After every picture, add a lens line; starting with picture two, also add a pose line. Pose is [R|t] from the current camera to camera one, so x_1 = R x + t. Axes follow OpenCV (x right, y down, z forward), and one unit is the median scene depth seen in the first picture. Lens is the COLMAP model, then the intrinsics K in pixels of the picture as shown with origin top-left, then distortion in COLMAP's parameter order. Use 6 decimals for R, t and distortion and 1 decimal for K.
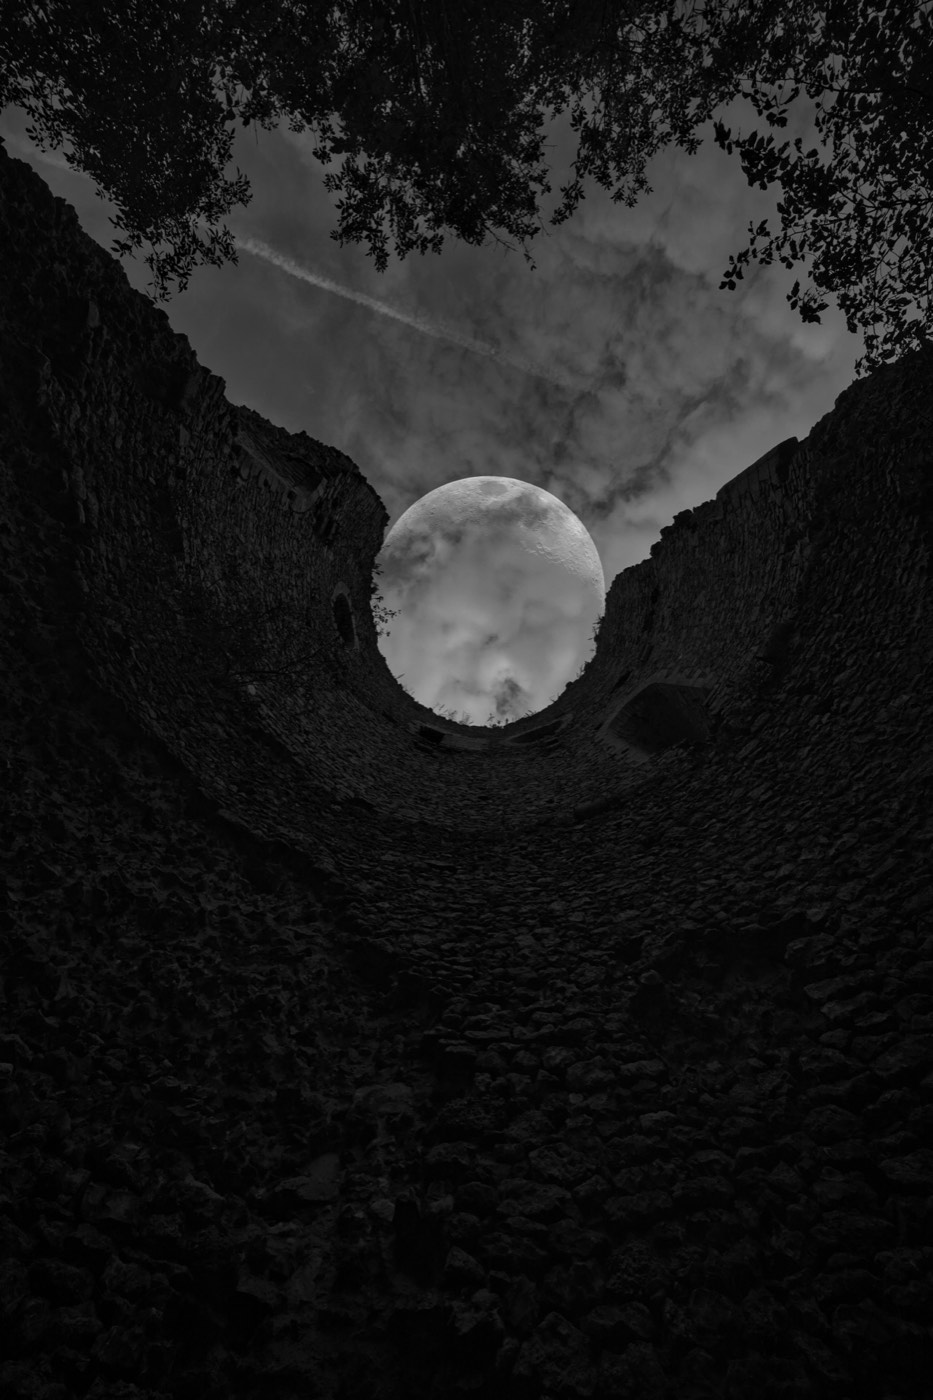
lens RADIAL K [[482.0, 0, 465.9], [0, 482.0, 698.1], [0, 0, 1]] dist [0.016444, -0.000697]
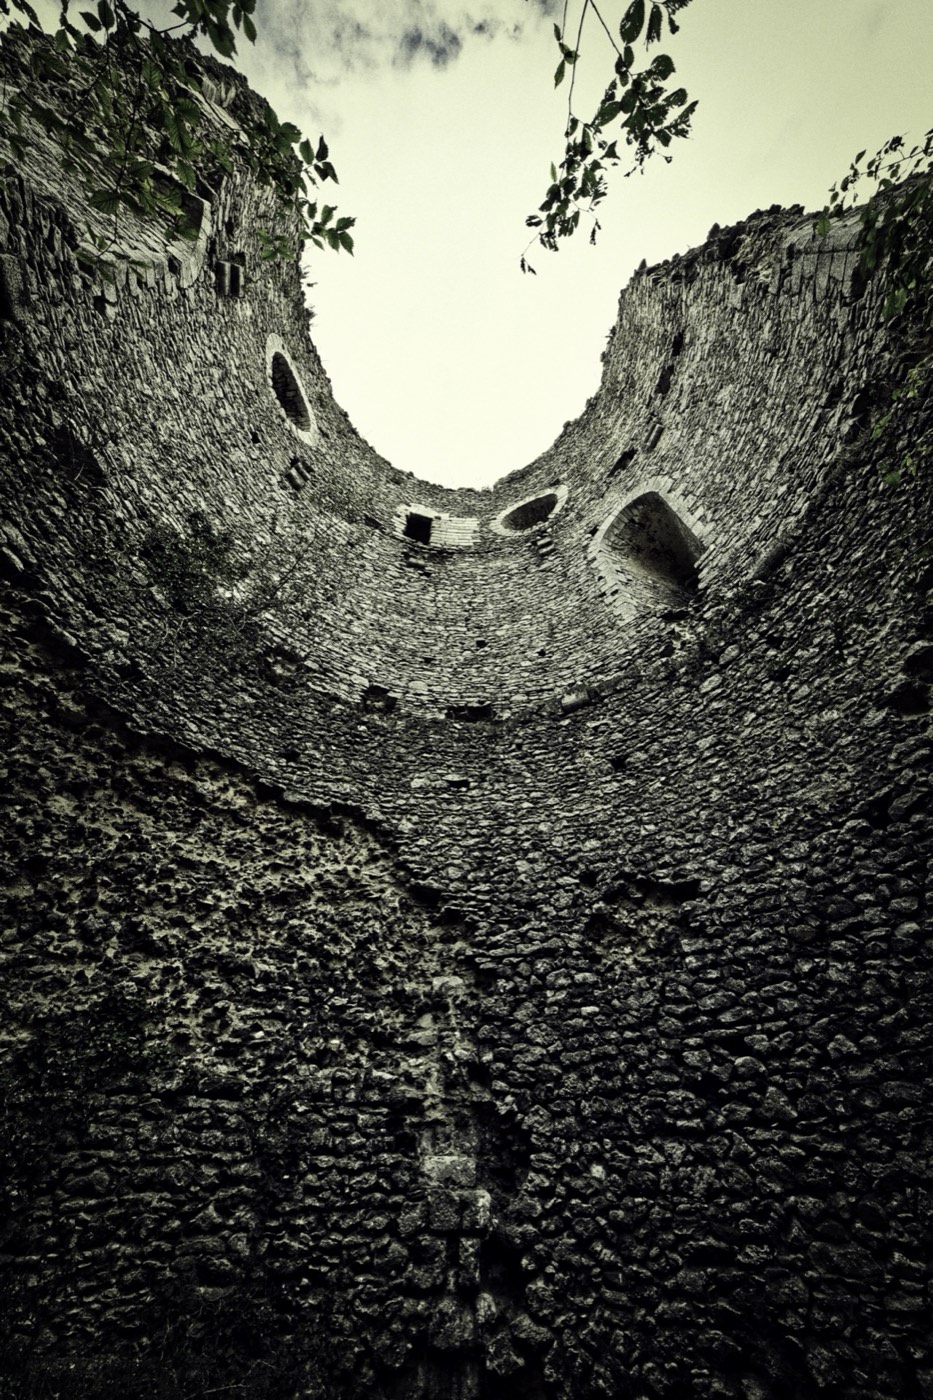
lens RADIAL K [[482.0, 0, 473.6], [0, 482.0, 698.8], [0, 0, 1]] dist [0.016444, -0.000697]
pose [[0.995622, -0.093439, -0.002590, 0.027908], [0.075842, 0.791294, 0.606714, -0.986053], [-0.054641, -0.604254, 0.794916, 0.147915]]
